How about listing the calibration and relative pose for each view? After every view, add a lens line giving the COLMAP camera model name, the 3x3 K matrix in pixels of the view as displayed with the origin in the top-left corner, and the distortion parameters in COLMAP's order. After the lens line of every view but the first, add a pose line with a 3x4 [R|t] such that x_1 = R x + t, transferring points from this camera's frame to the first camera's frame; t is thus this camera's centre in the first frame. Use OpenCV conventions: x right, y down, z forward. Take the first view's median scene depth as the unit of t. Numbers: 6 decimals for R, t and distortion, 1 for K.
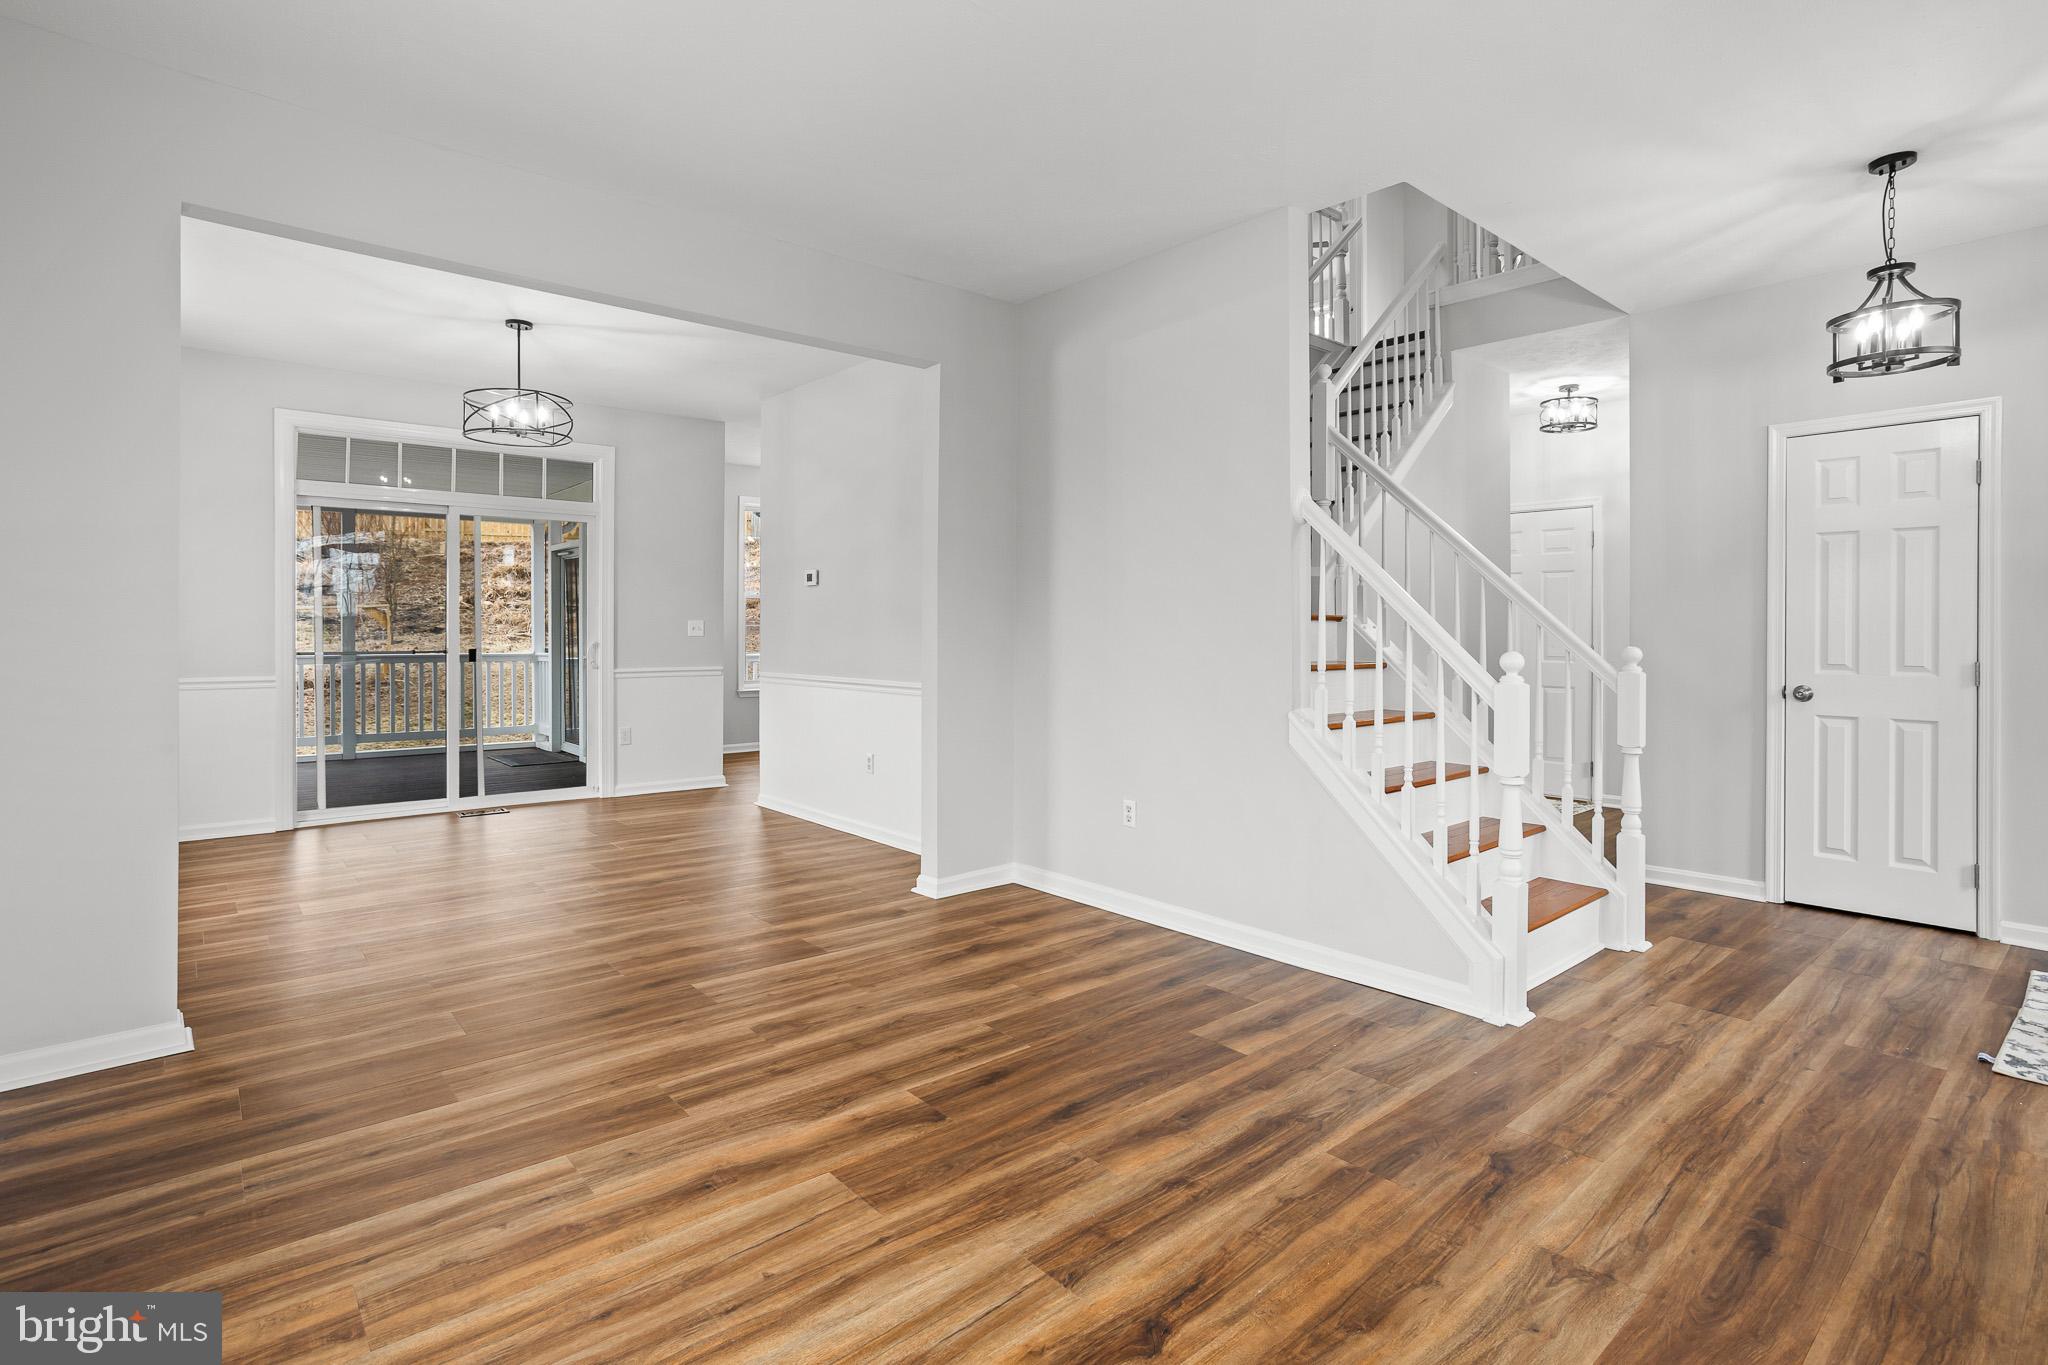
lens RADIAL K [[988.0, 0, 988.5], [0, 988.0, 648.8], [0, 0, 1]] dist [-0.024878, 0.011065]
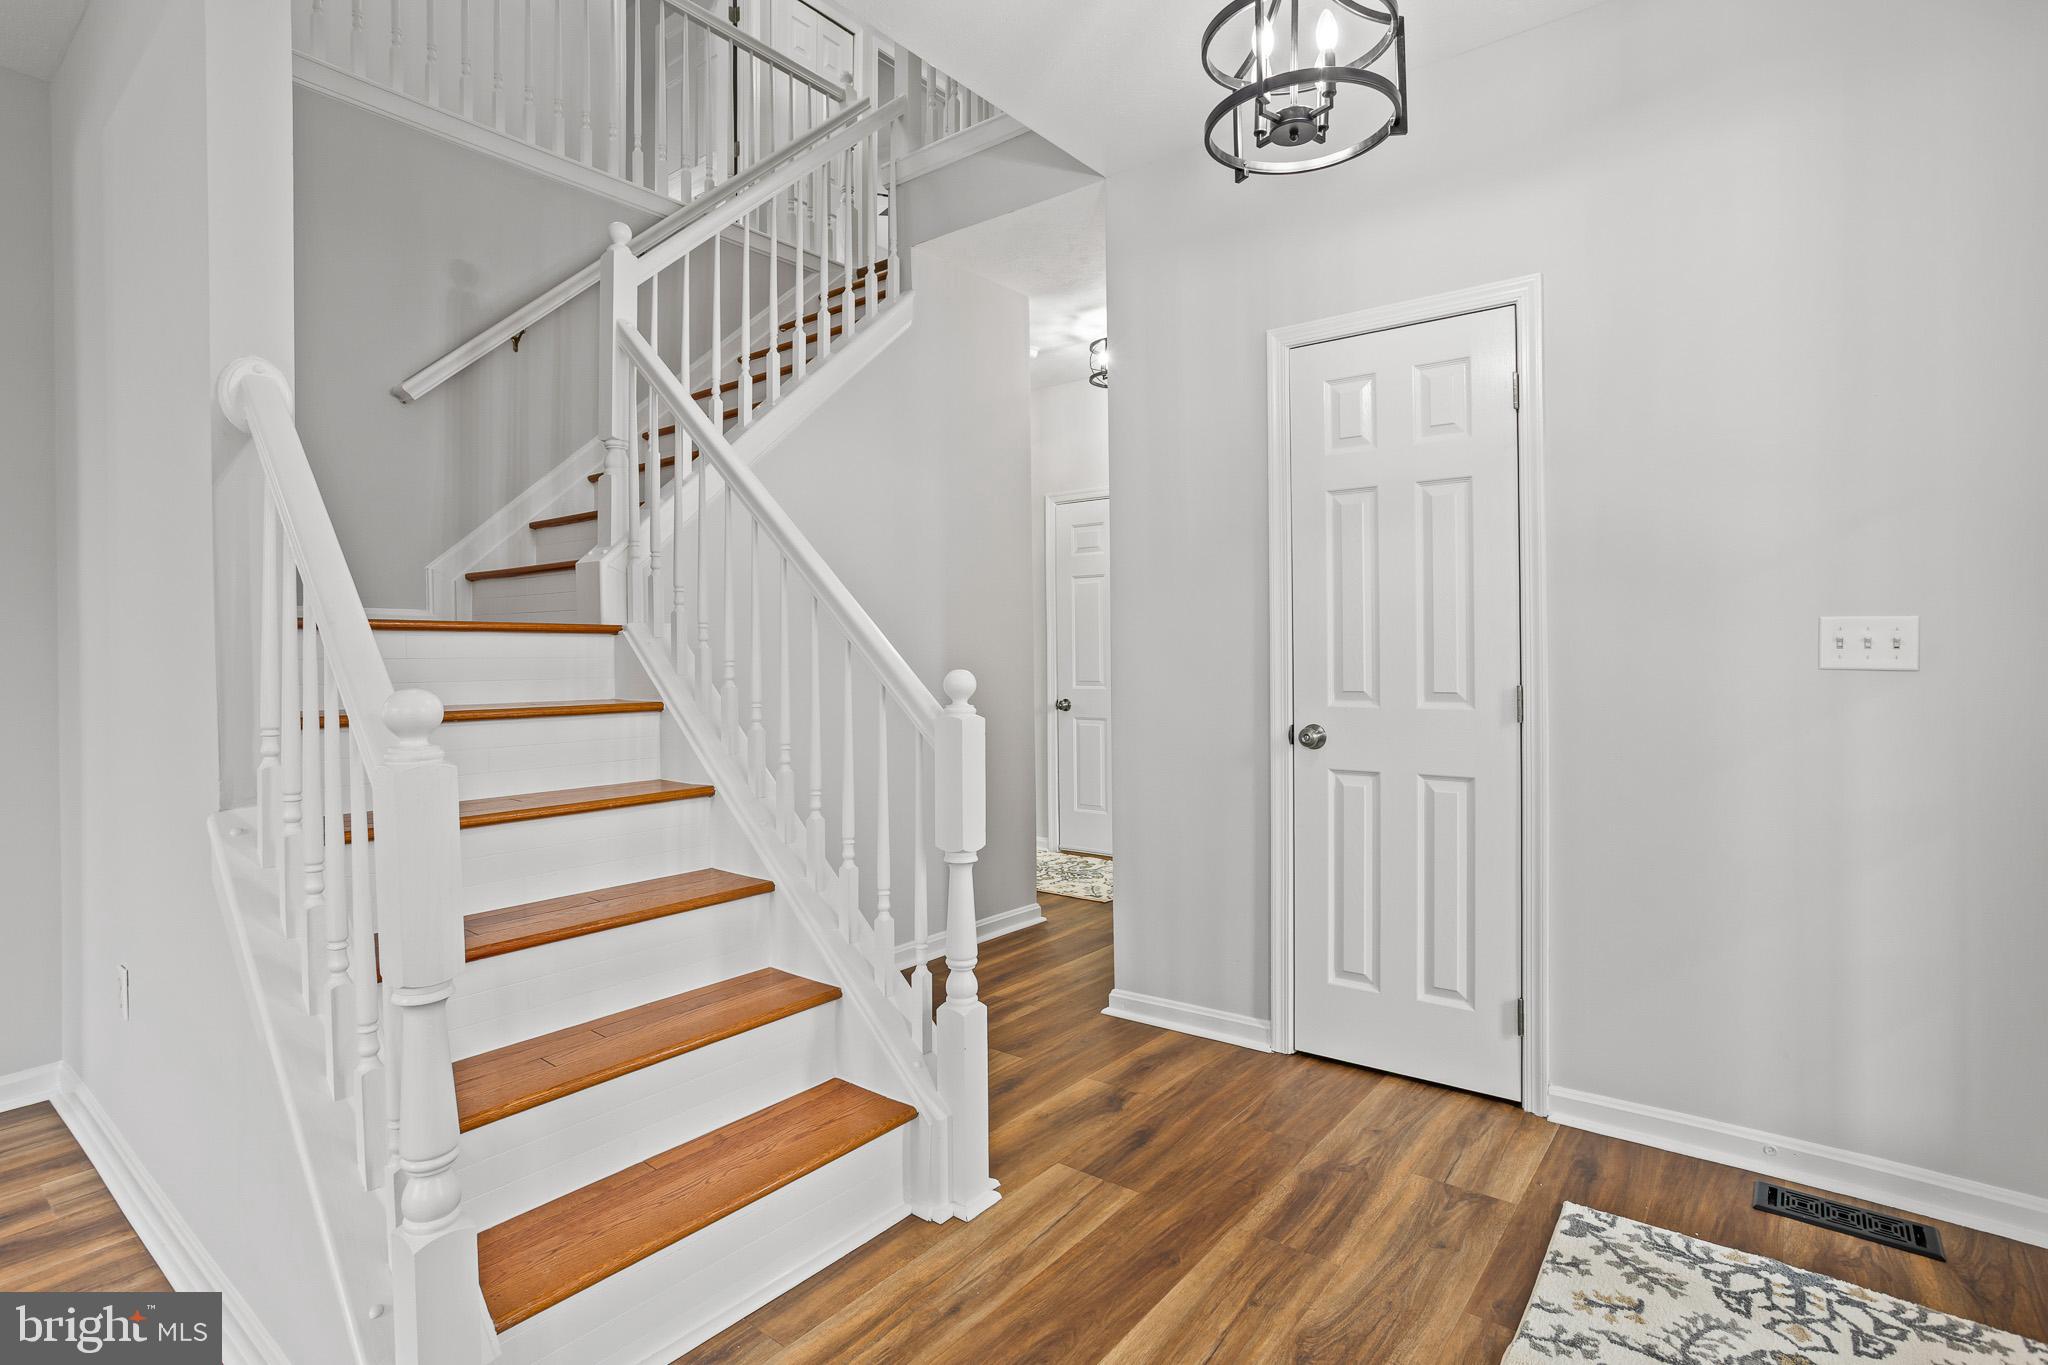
lens RADIAL K [[988.0, 0, 1022.9], [0, 988.0, 655.0], [0, 0, 1]] dist [-0.024878, 0.011065]
pose [[0.980050, -0.007294, 0.198620, 0.538772], [0.010257, 0.999851, -0.013896, -0.002050], [-0.198489, 0.015656, 0.979978, 0.405084]]
